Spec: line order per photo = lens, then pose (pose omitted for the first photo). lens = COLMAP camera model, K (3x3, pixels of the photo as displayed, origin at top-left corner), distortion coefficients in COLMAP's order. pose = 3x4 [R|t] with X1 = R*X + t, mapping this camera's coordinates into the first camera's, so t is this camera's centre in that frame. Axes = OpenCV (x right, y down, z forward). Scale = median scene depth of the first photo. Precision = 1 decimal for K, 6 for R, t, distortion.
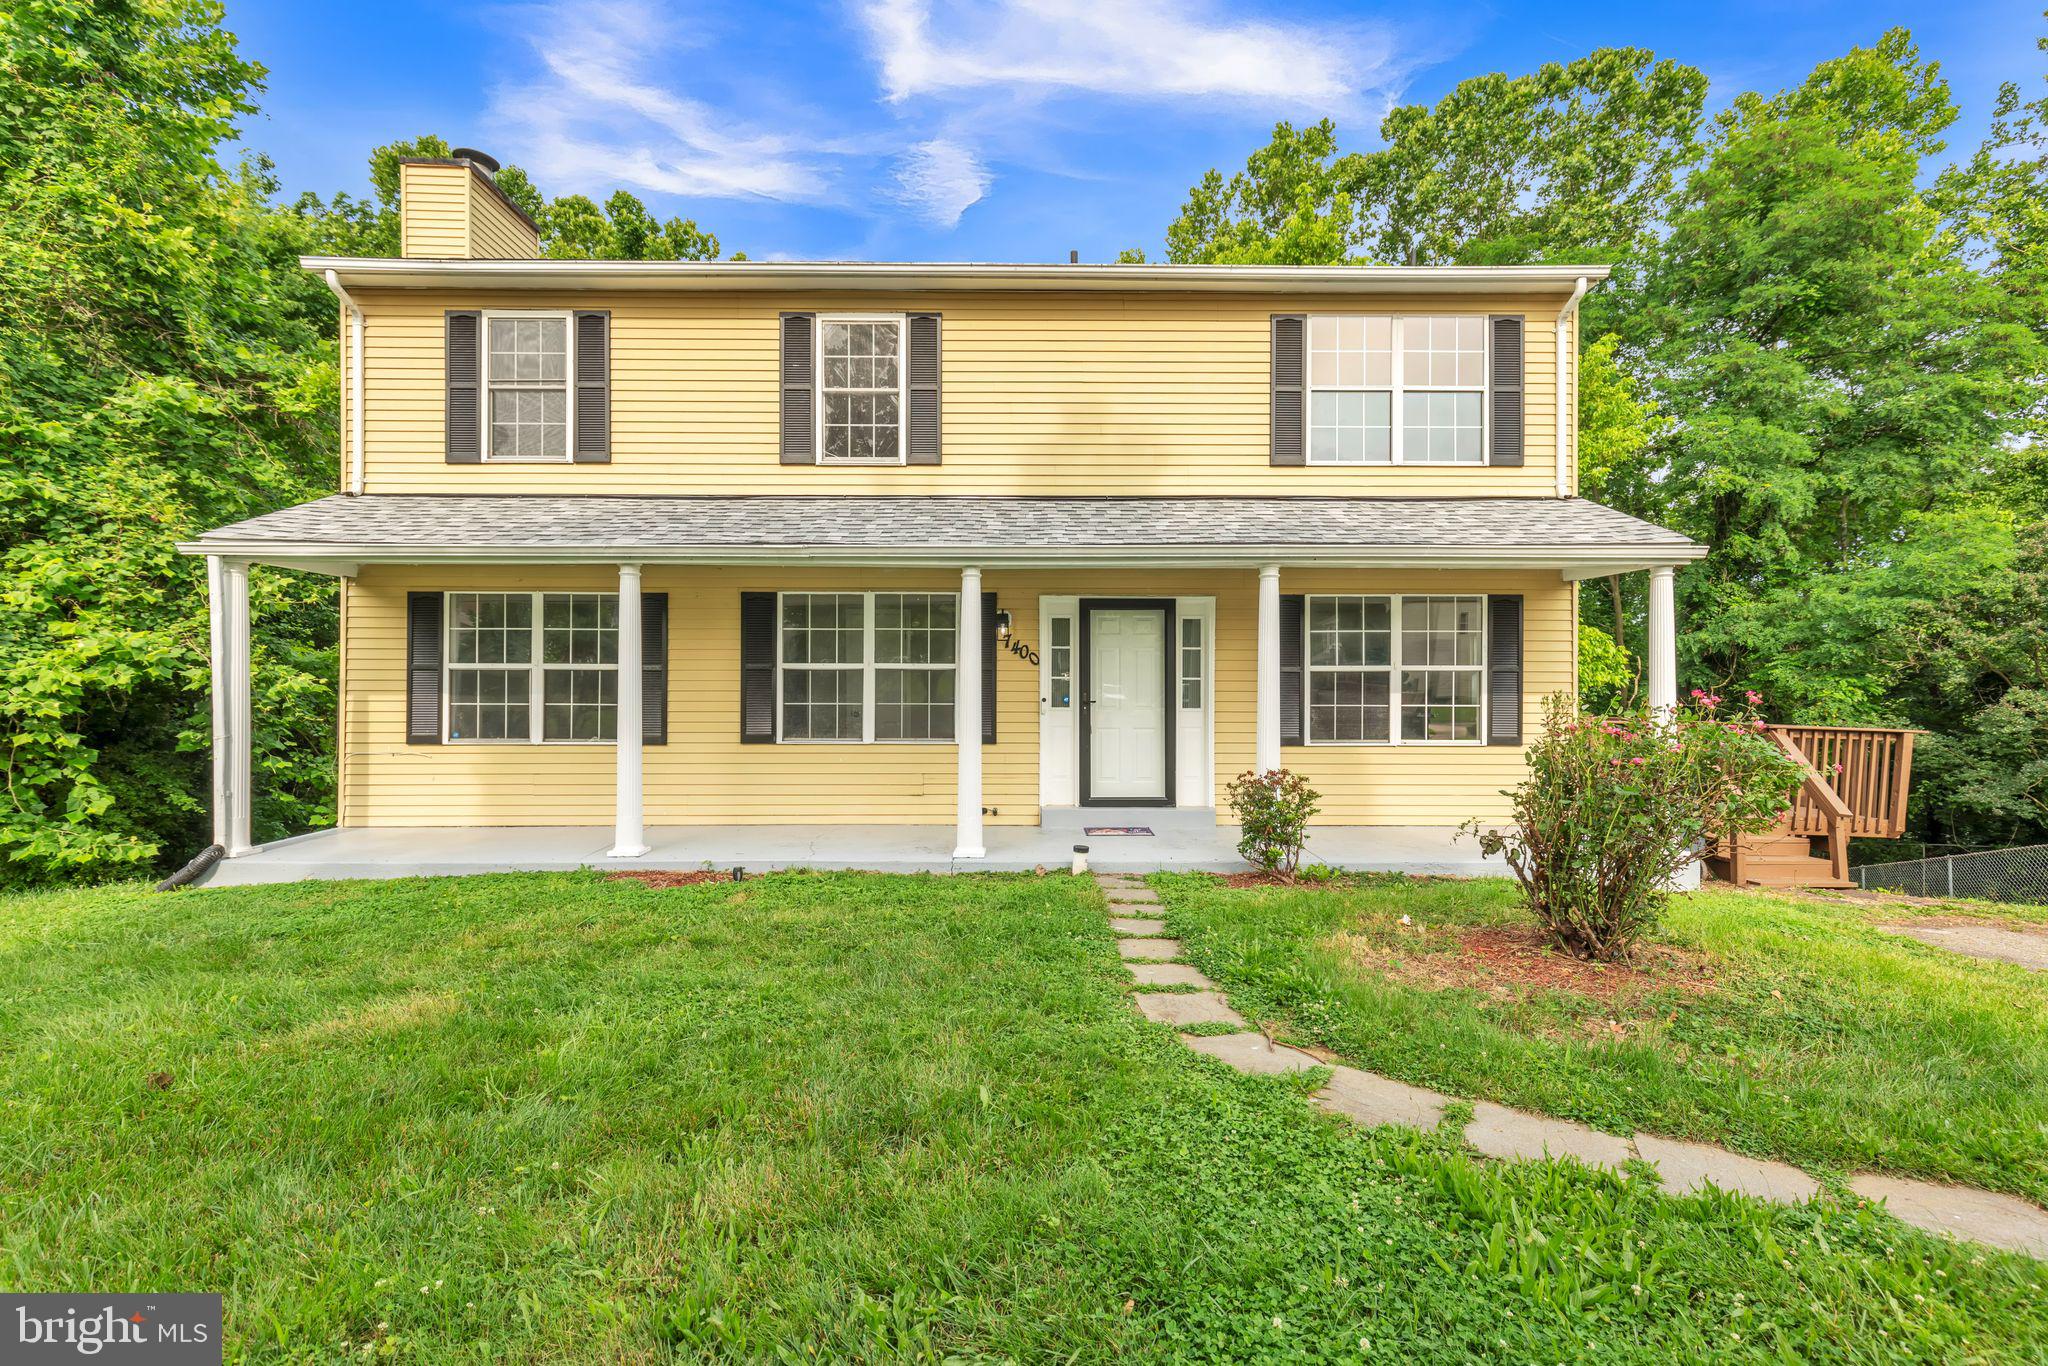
lens RADIAL K [[929.1, 0, 1021.7], [0, 929.1, 691.8], [0, 0, 1]] dist [0.002414, 0.012072]
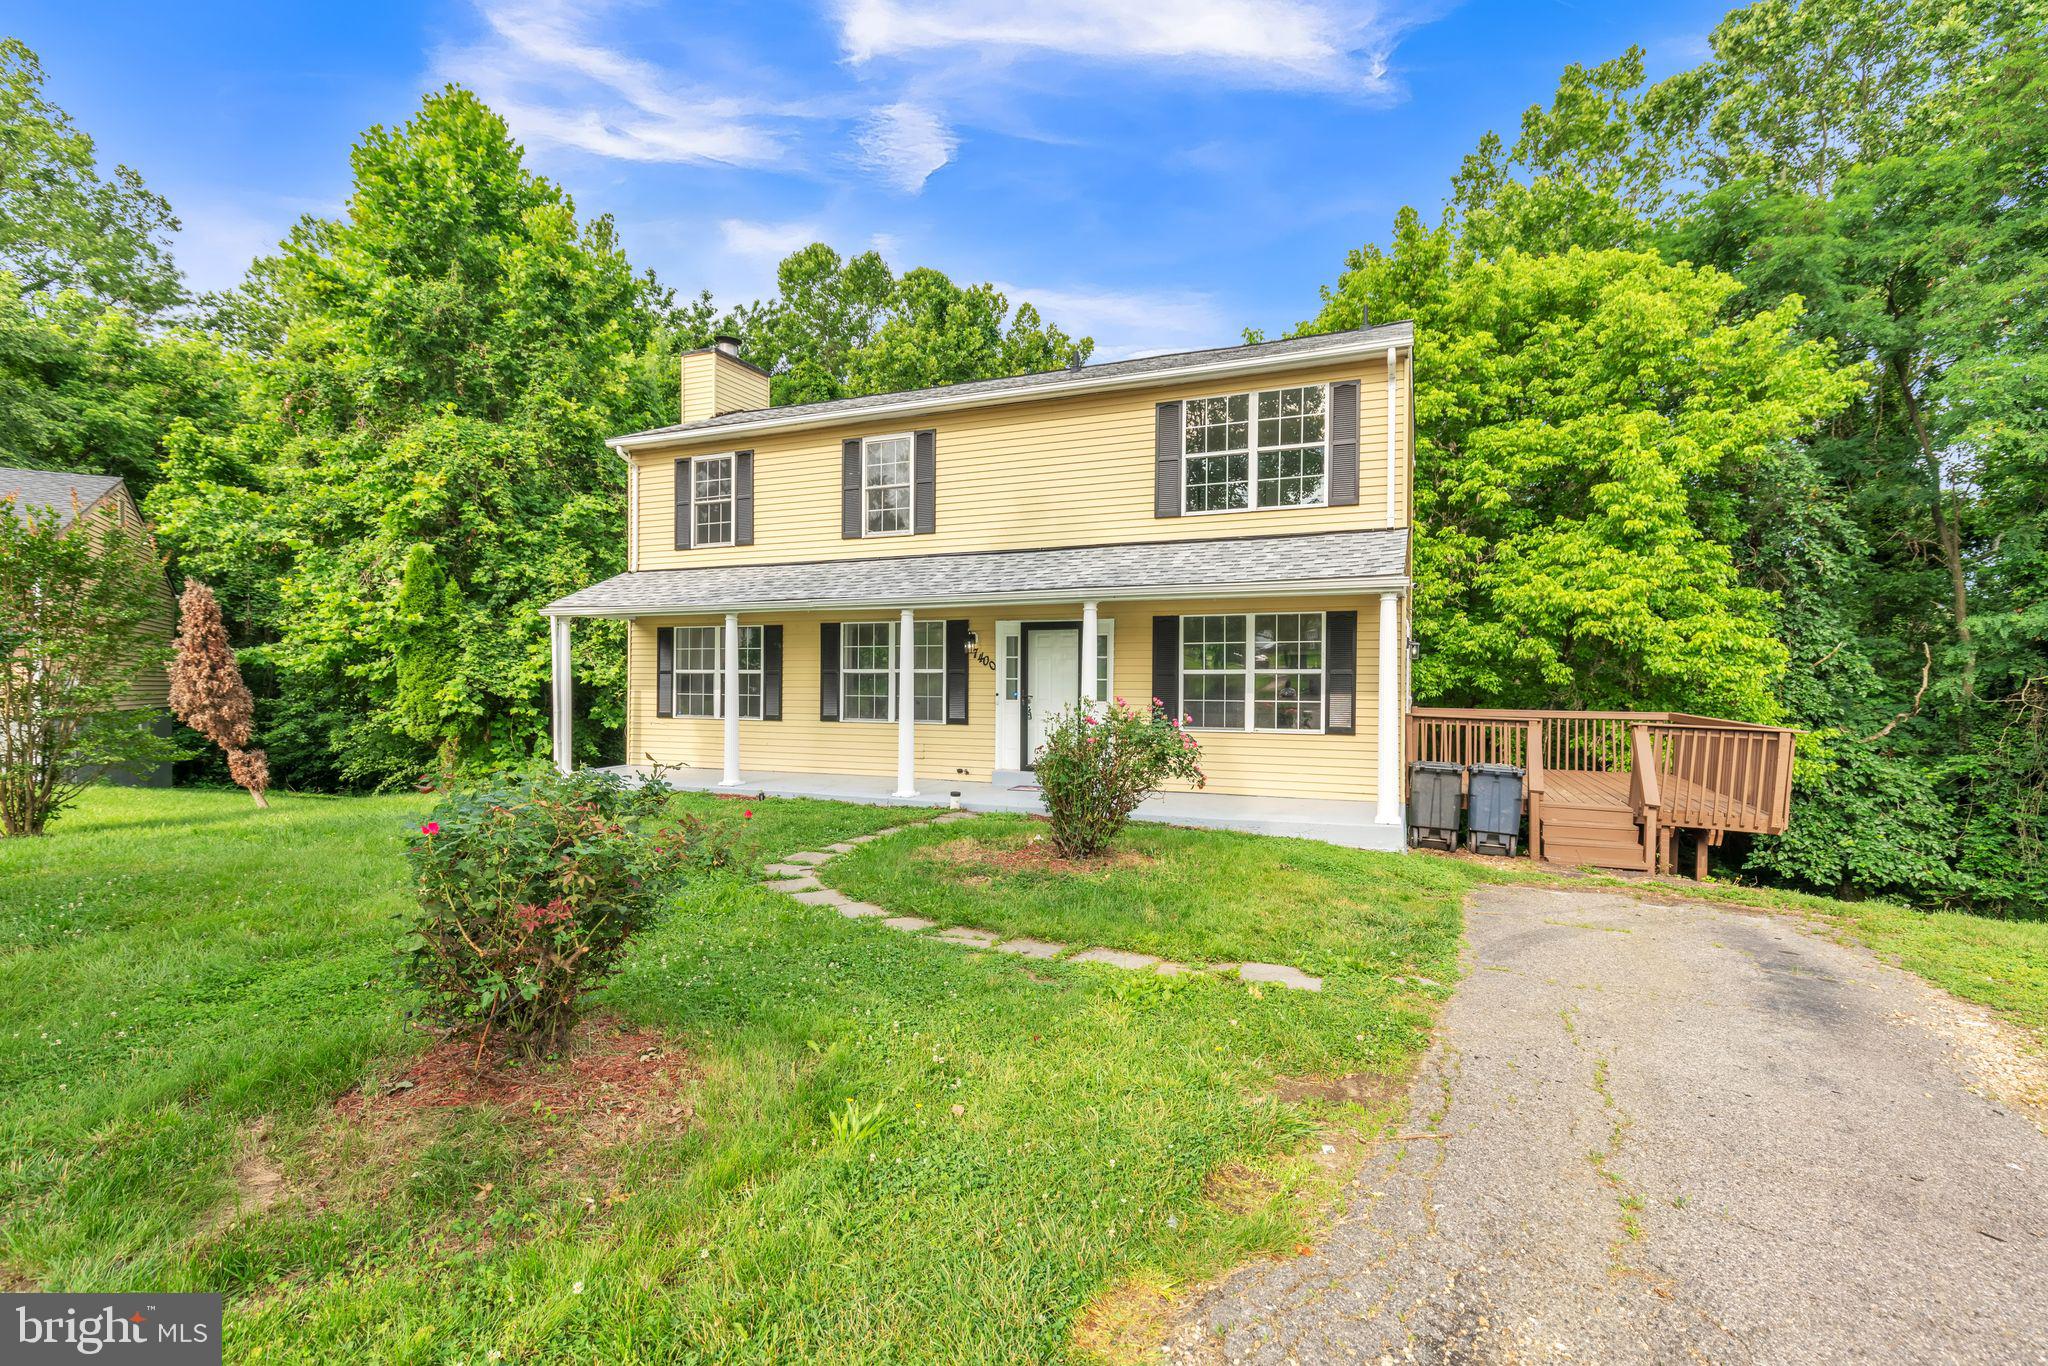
lens RADIAL K [[934.8, 0, 1027.1], [0, 934.8, 683.9], [0, 0, 1]] dist [0.011059, 0.000267]
pose [[0.917272, 0.003679, -0.398244, 0.632170], [0.001037, 0.999932, 0.011626, -0.024174], [0.398260, -0.011077, 0.917206, -0.292486]]
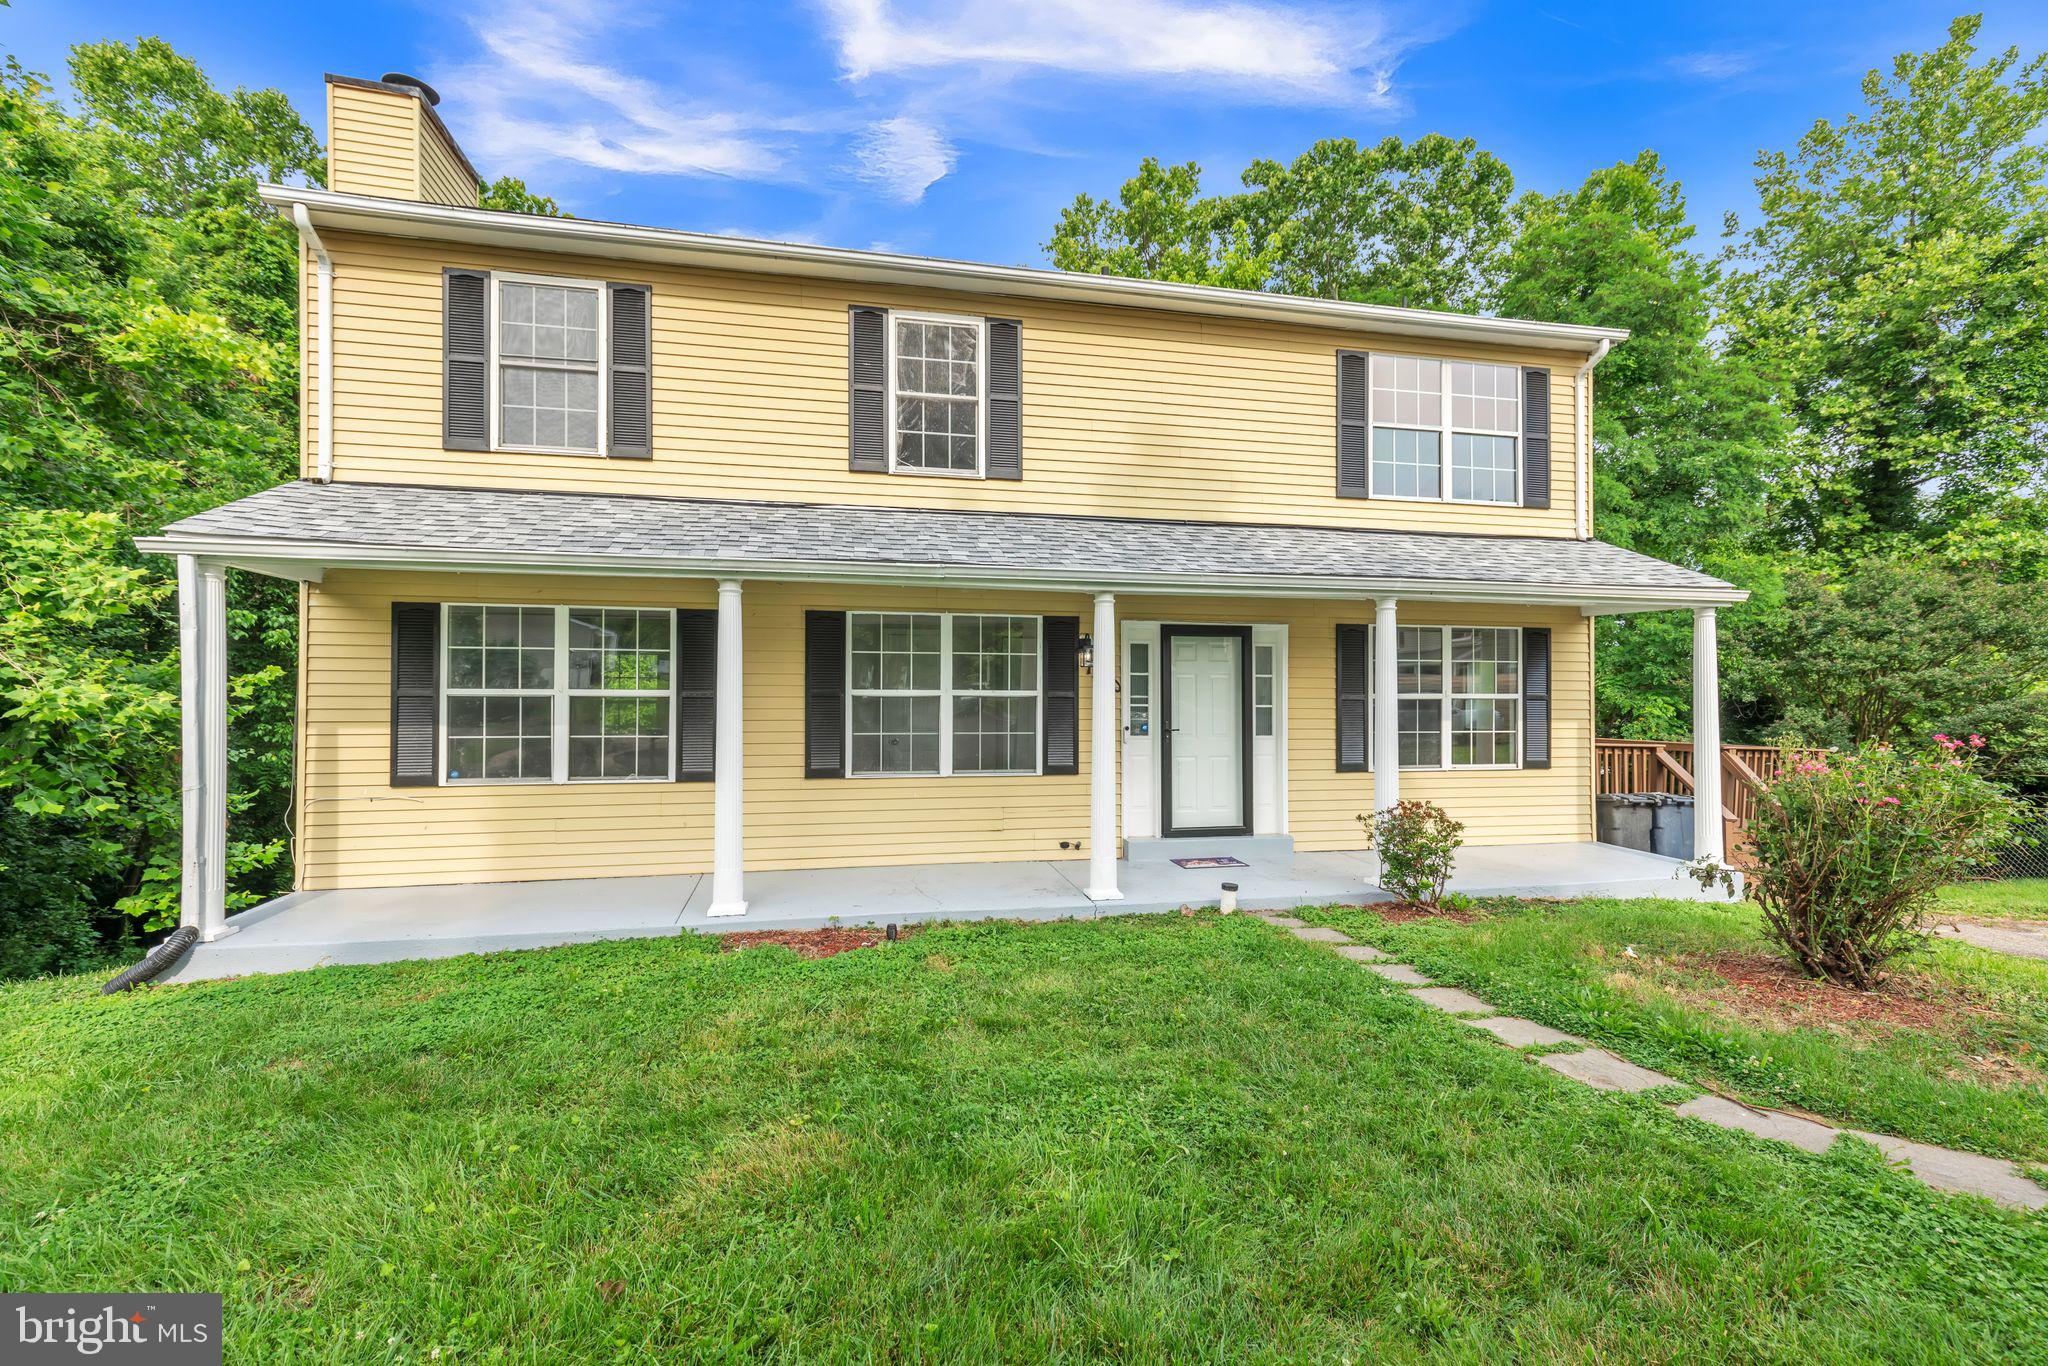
lens RADIAL K [[929.1, 0, 1021.7], [0, 929.1, 691.8], [0, 0, 1]] dist [0.002414, 0.012072]
pose [[0.978222, 0.002795, 0.207541, -0.282356], [-0.001145, 0.999967, -0.008069, -0.021446], [-0.207556, 0.007656, 0.978193, 0.075989]]
